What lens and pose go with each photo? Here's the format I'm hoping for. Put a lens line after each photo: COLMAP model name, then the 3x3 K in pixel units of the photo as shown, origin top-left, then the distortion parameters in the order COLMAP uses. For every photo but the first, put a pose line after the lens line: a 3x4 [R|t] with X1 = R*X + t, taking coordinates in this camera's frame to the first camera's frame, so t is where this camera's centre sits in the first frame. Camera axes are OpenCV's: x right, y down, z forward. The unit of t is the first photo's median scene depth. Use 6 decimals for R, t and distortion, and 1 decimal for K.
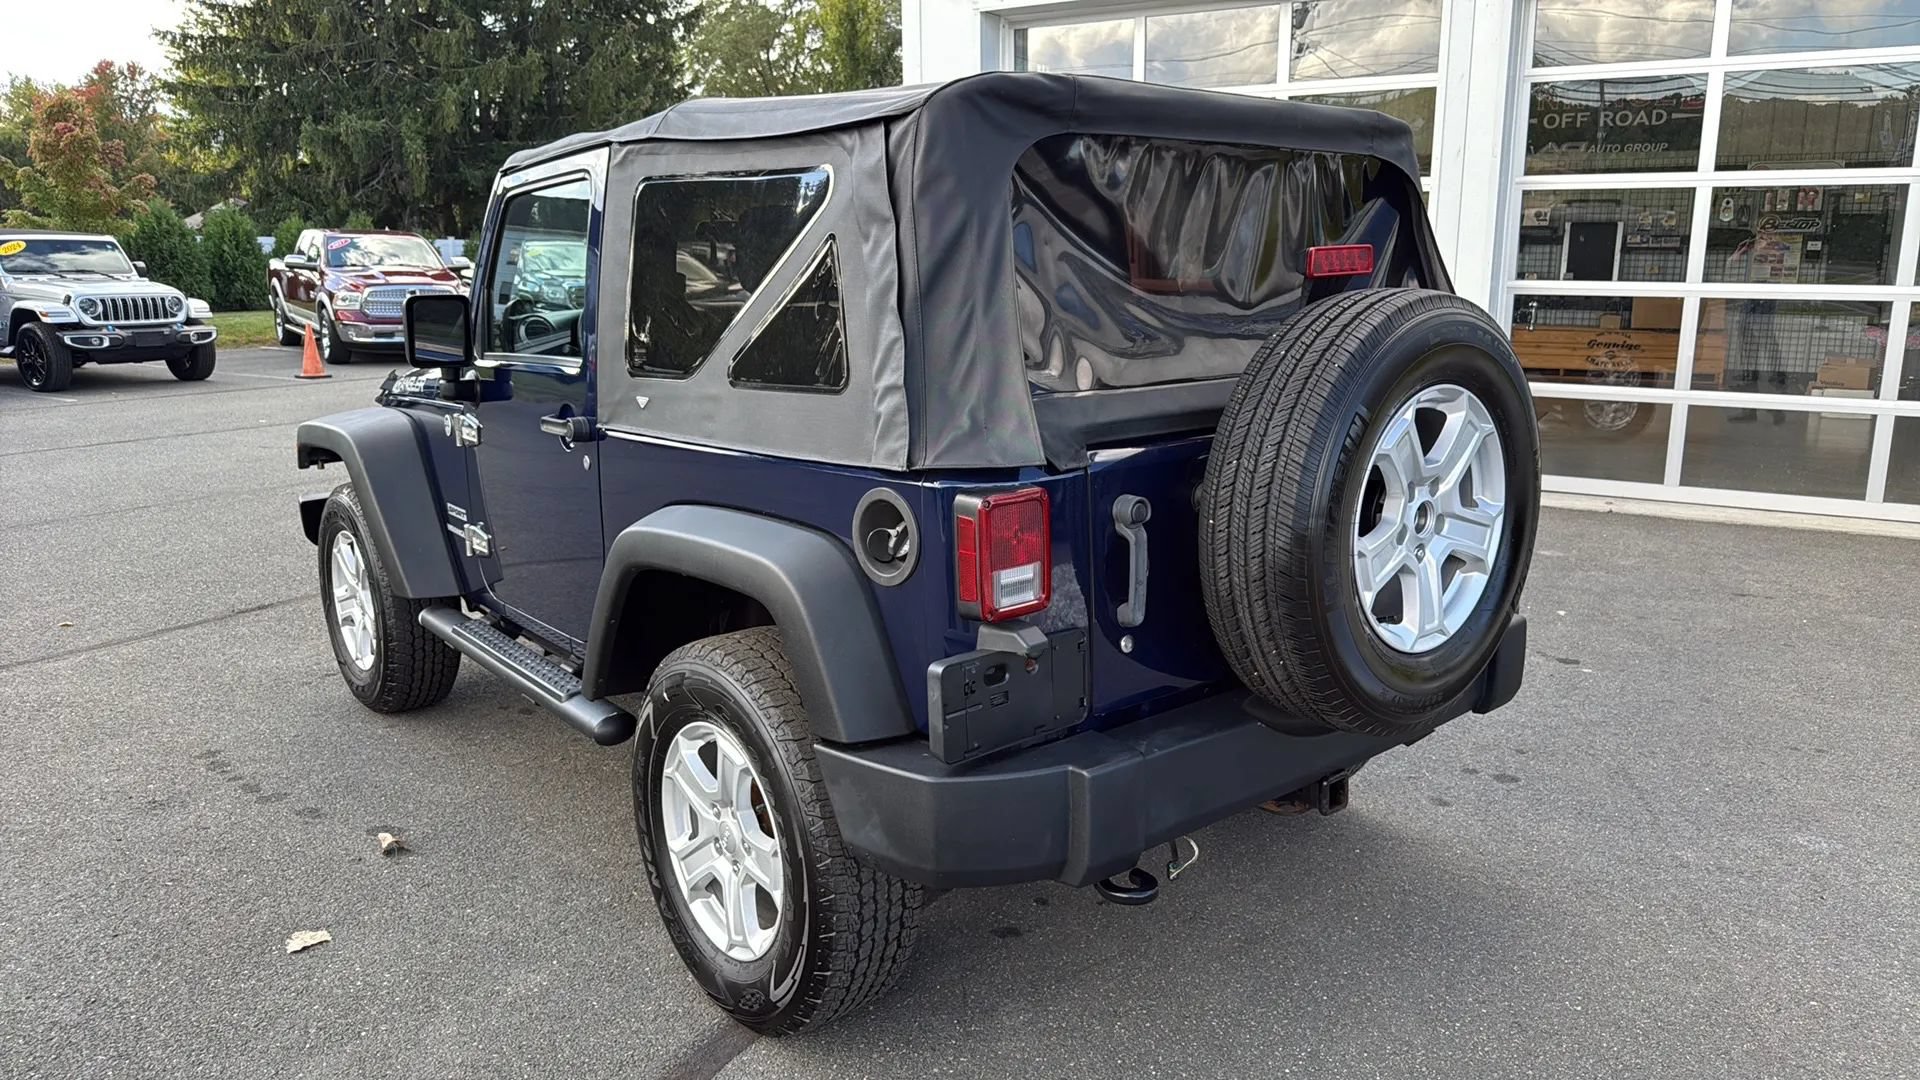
lens RADIAL K [[1300.5, 0, 984.3], [0, 1300.5, 525.4], [0, 0, 1]] dist [0.055882, -0.071190]
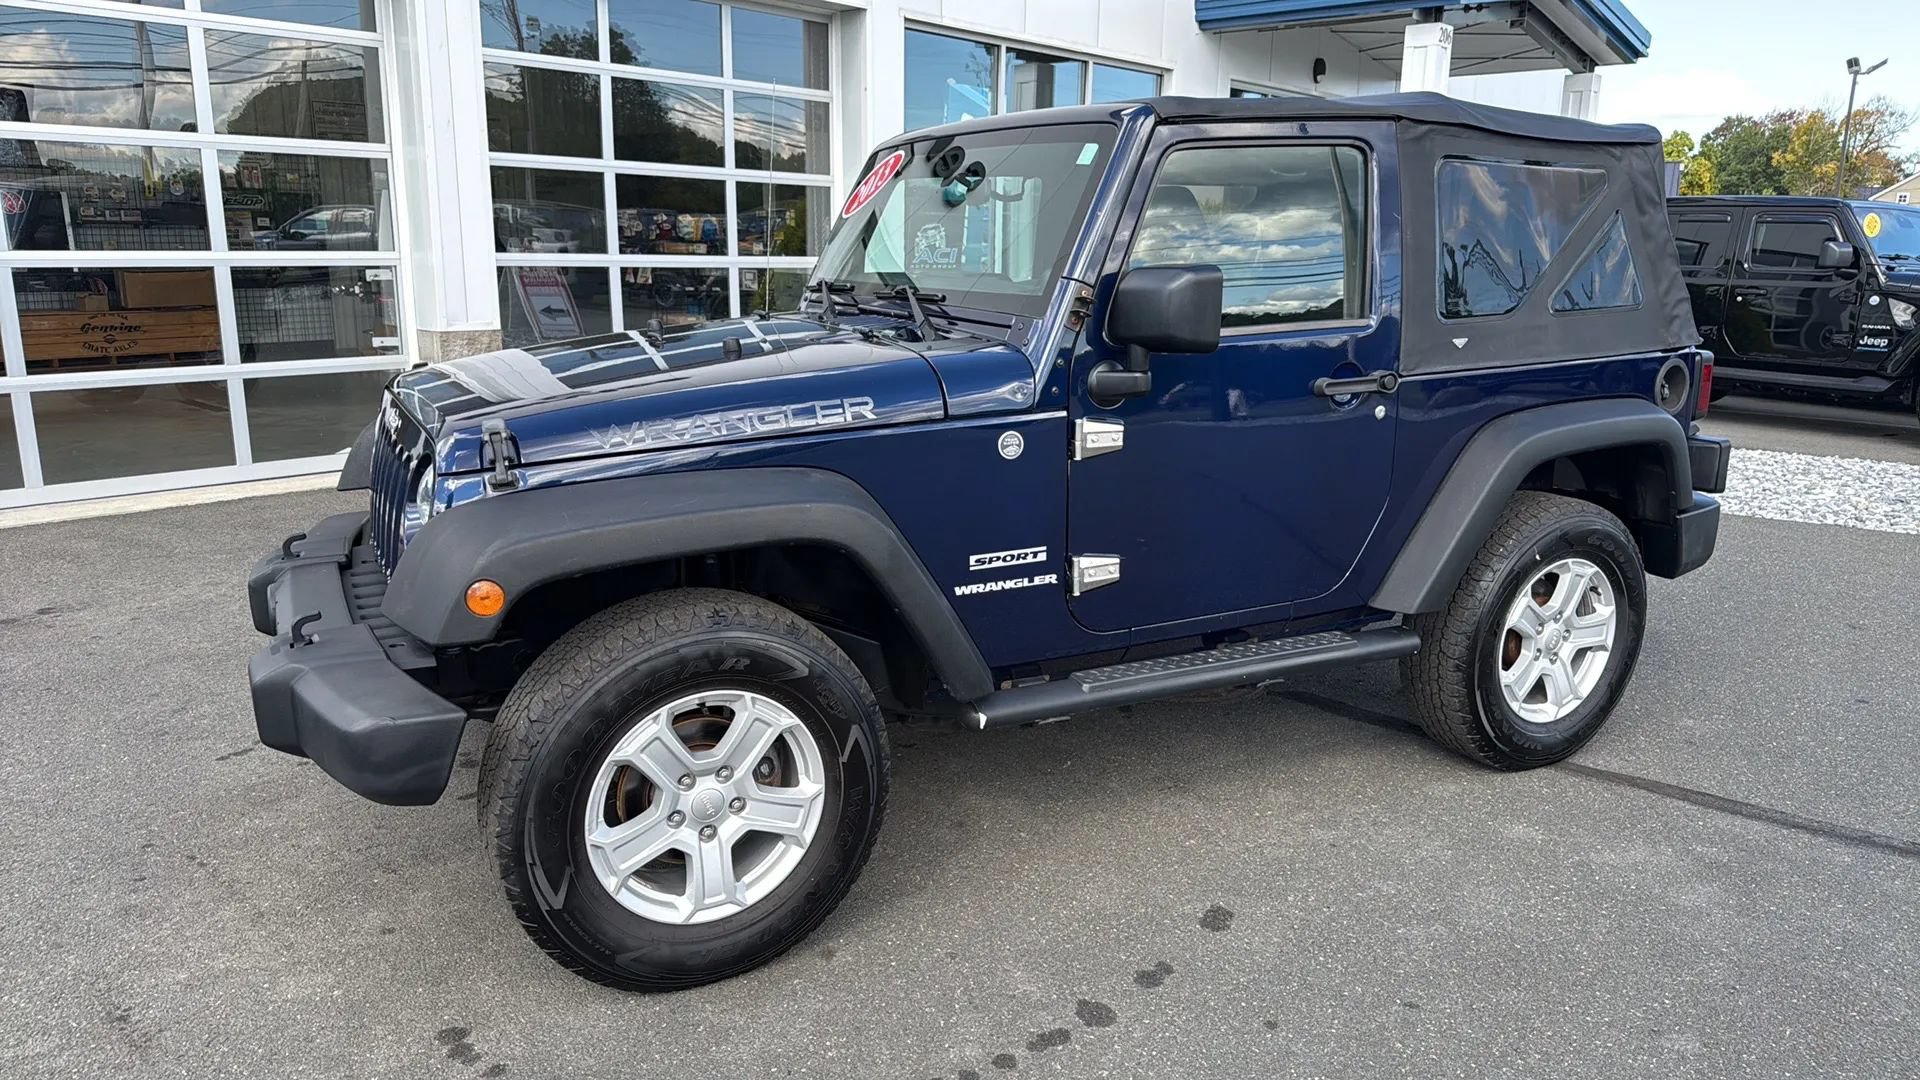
lens RADIAL K [[1300.5, 0, 965.5], [0, 1300.5, 547.4], [0, 0, 1]] dist [0.055882, -0.071190]
pose [[0.213362, -0.219292, 0.952044, -1.352254], [0.189485, 0.965267, 0.179872, -0.188263], [-0.958421, 0.142021, 0.247504, 1.015130]]
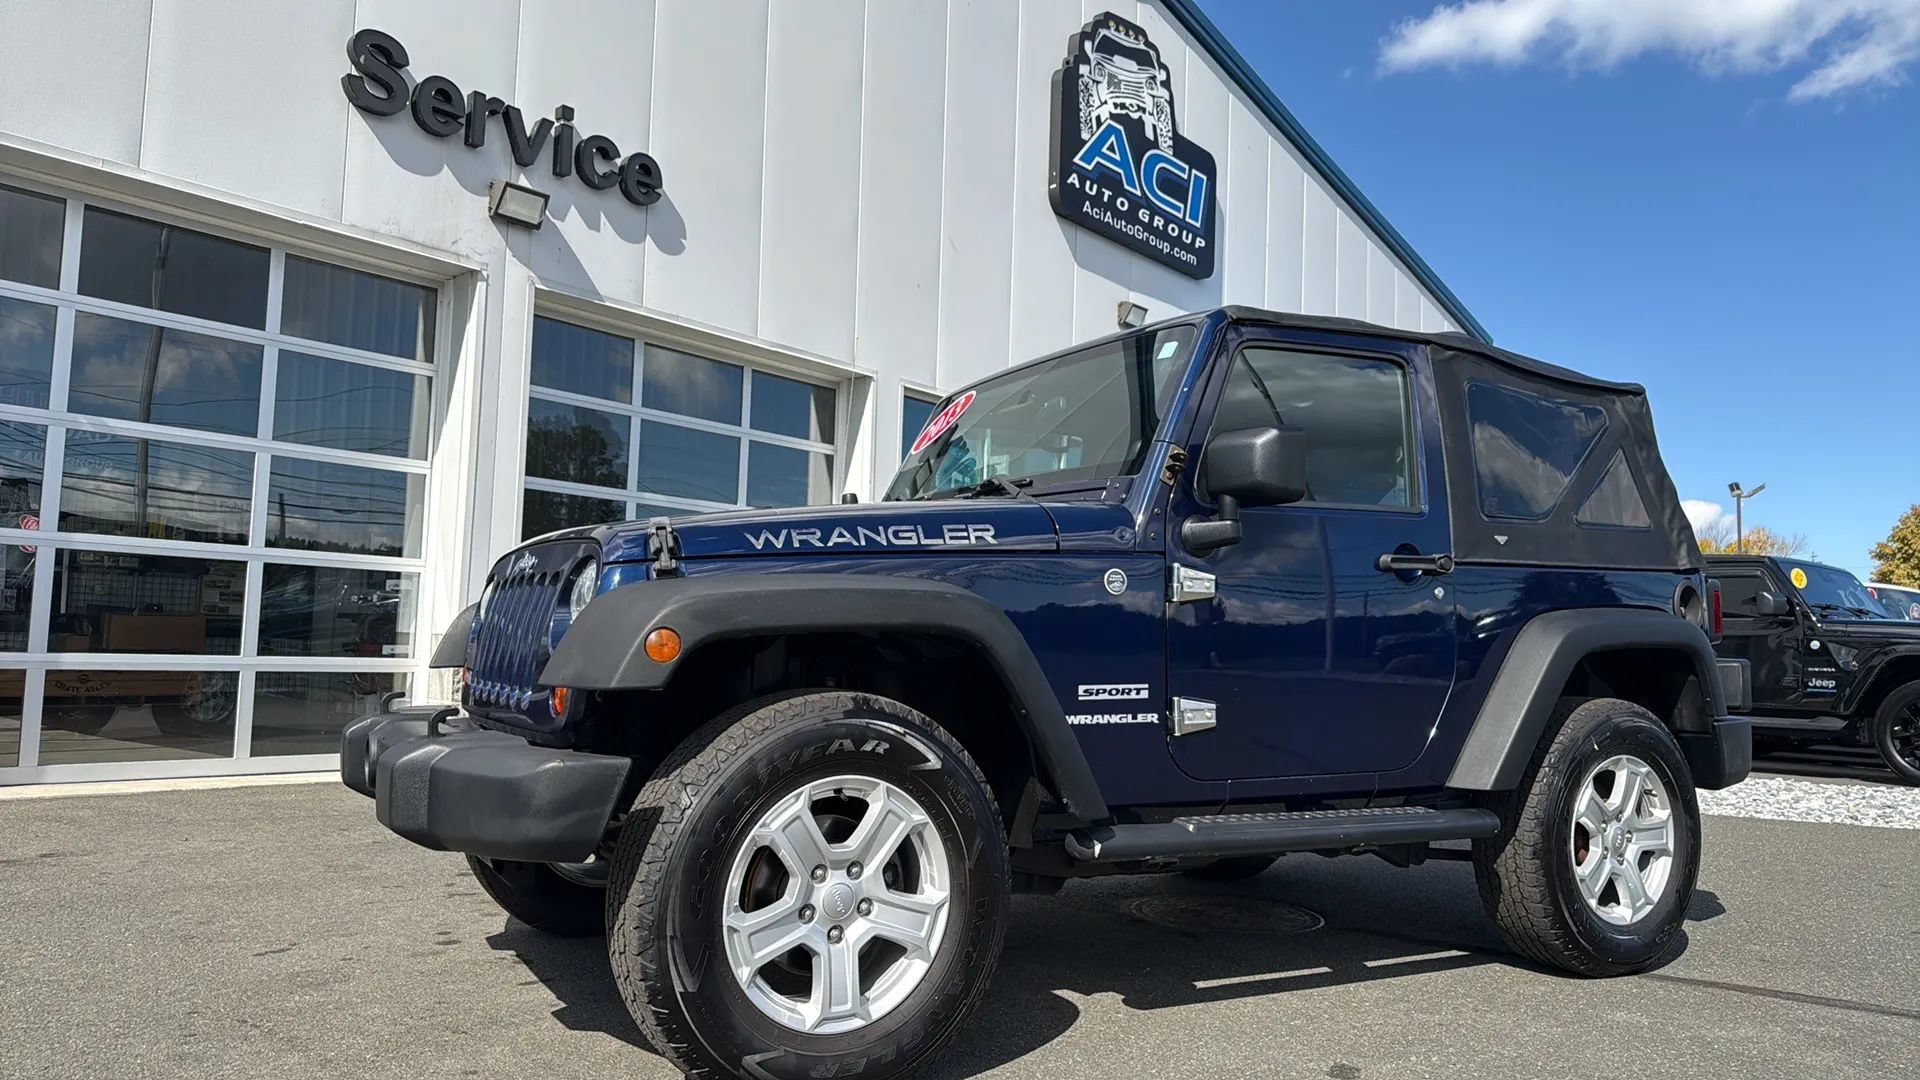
lens RADIAL K [[1300.5, 0, 962.7], [0, 1300.5, 528.5], [0, 0, 1]] dist [0.055882, -0.071190]
pose [[0.173773, 0.099060, 0.979791, -1.437814], [0.177002, 0.975583, -0.130027, -0.024804], [-0.968748, 0.196021, 0.151997, 1.151069]]
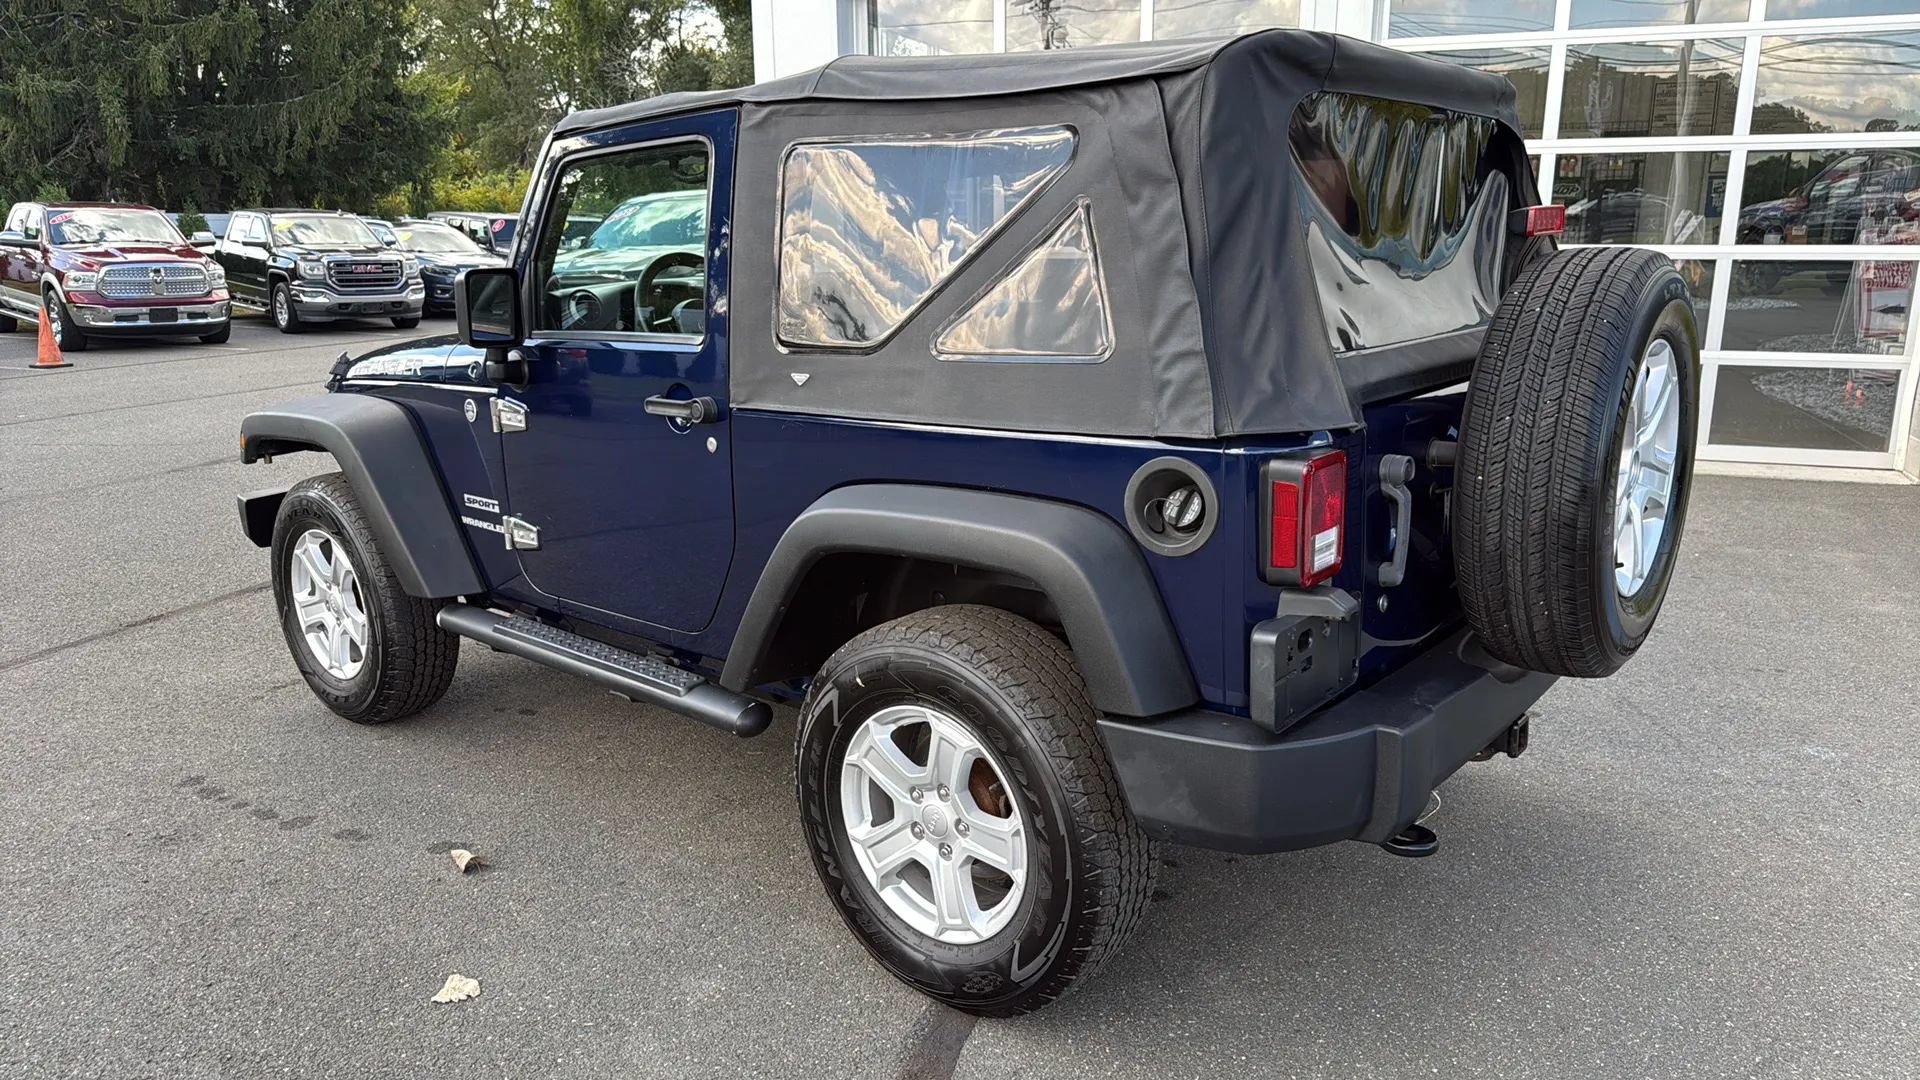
lens RADIAL K [[1300.5, 0, 937.0], [0, 1300.5, 545.9], [0, 0, 1]] dist [0.055882, -0.071190]
pose [[0.987019, -0.045269, 0.154094, -0.274479], [0.039635, 0.998436, 0.039440, -0.004885], [-0.155638, -0.032820, 0.987269, 0.035852]]
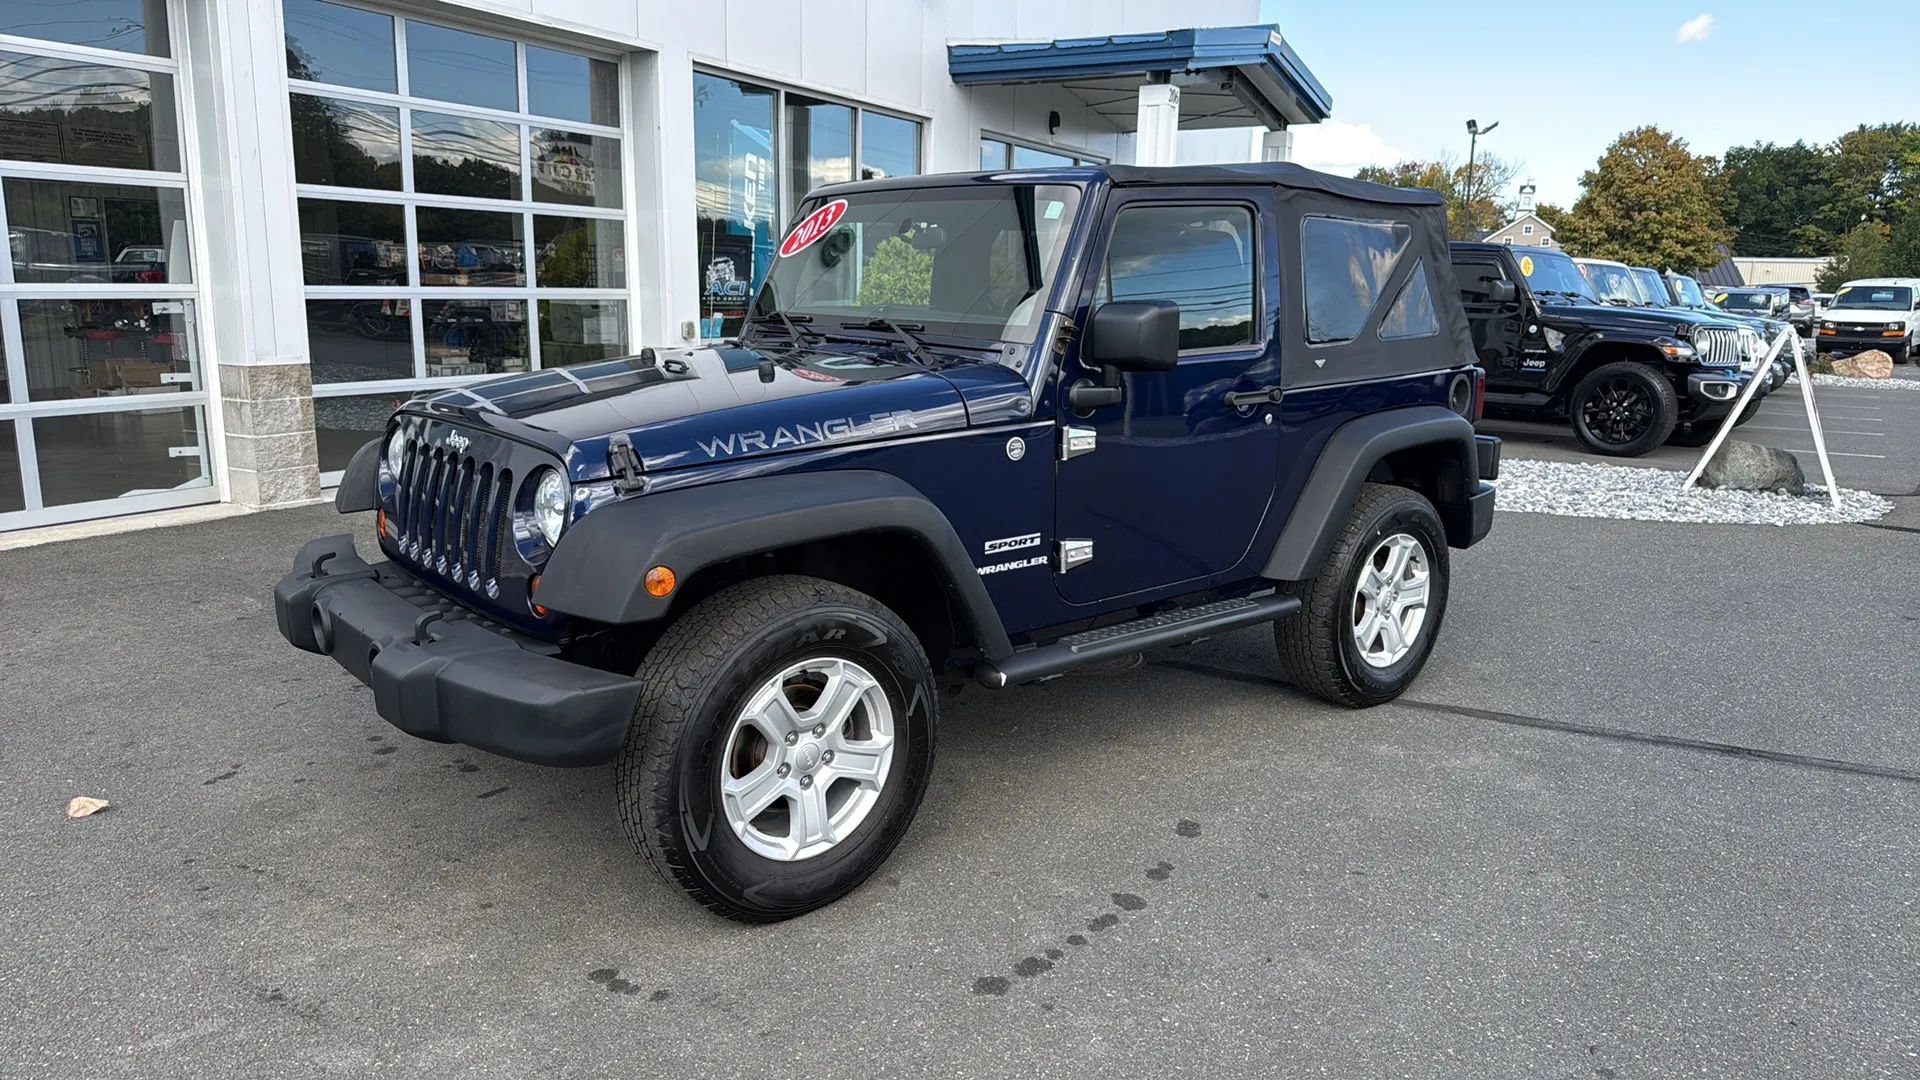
lens RADIAL K [[1300.5, 0, 973.6], [0, 1300.5, 545.7], [0, 0, 1]] dist [0.055882, -0.071190]
pose [[-0.013965, -0.199077, 0.979884, -1.549990], [0.189060, 0.961777, 0.198093, -0.232038], [-0.981866, 0.188023, 0.024206, 1.218047]]
